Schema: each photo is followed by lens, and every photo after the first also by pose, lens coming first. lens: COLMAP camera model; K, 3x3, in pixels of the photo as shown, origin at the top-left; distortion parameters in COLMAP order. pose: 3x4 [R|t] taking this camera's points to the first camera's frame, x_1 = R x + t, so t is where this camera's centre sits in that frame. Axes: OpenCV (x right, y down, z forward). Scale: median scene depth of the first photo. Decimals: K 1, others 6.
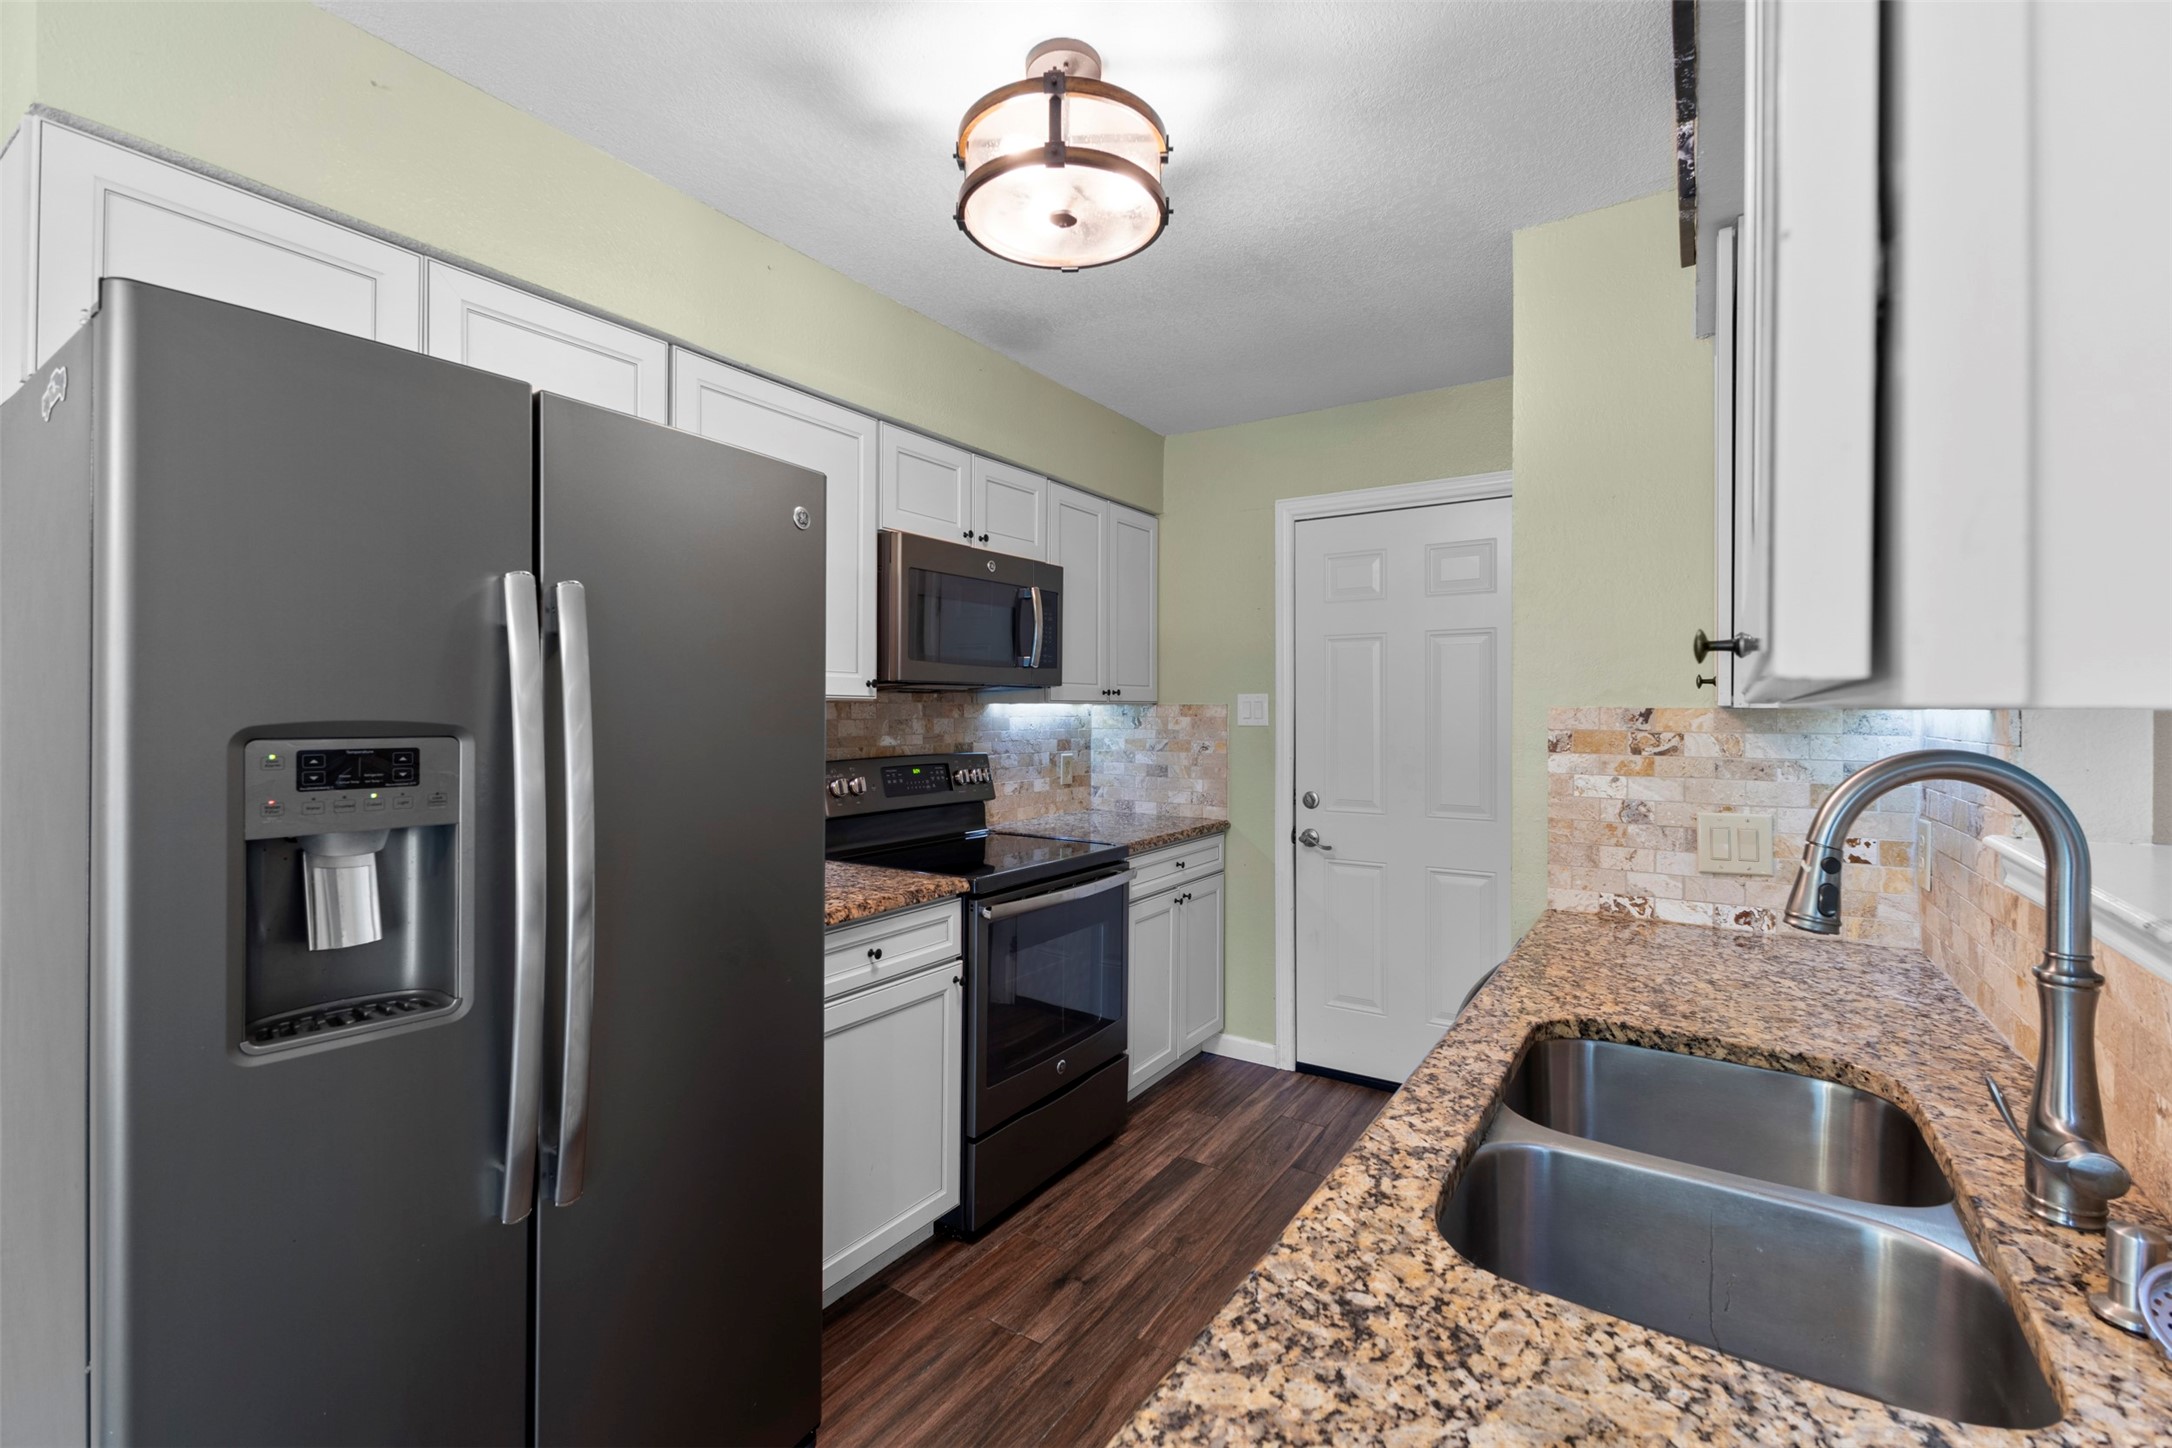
lens RADIAL K [[916.9, 0, 1088.9], [0, 916.9, 712.6], [0, 0, 1]] dist [0.001609, -0.000135]
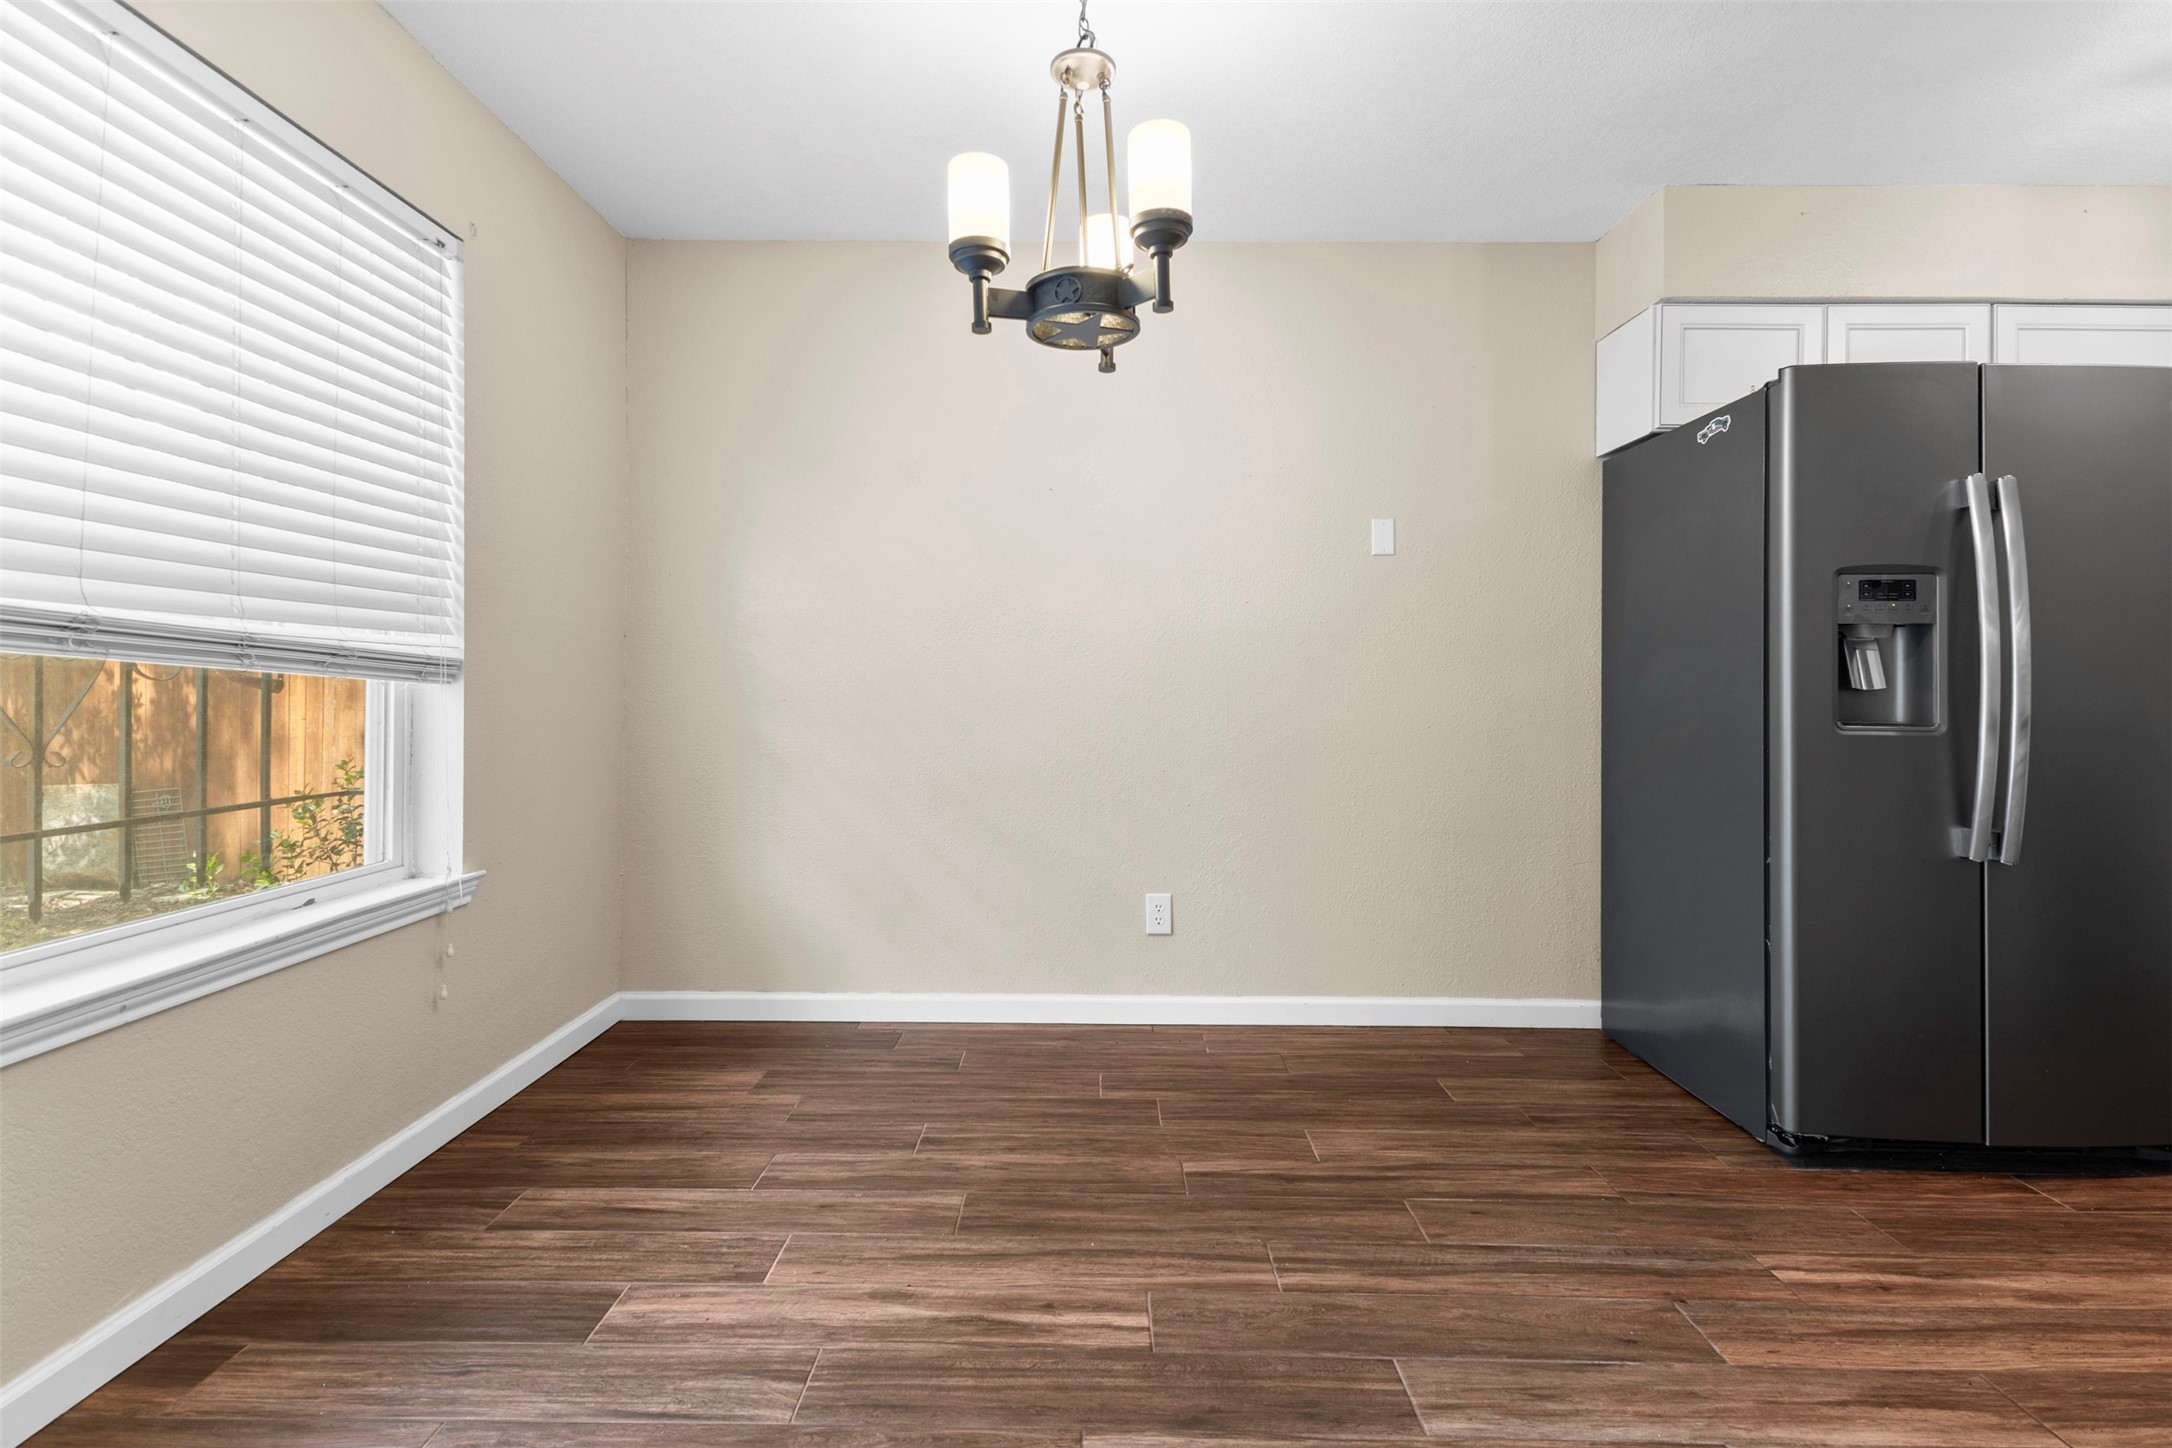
lens RADIAL K [[916.7, 0, 1089.6], [0, 916.7, 695.8], [0, 0, 1]] dist [0.000848, -0.000423]
pose [[0.553373, 0.000420, -0.832933, -0.122531], [0.000517, 1.000000, 0.000848, 0.253221], [0.832933, -0.000900, 0.553373, -1.290527]]
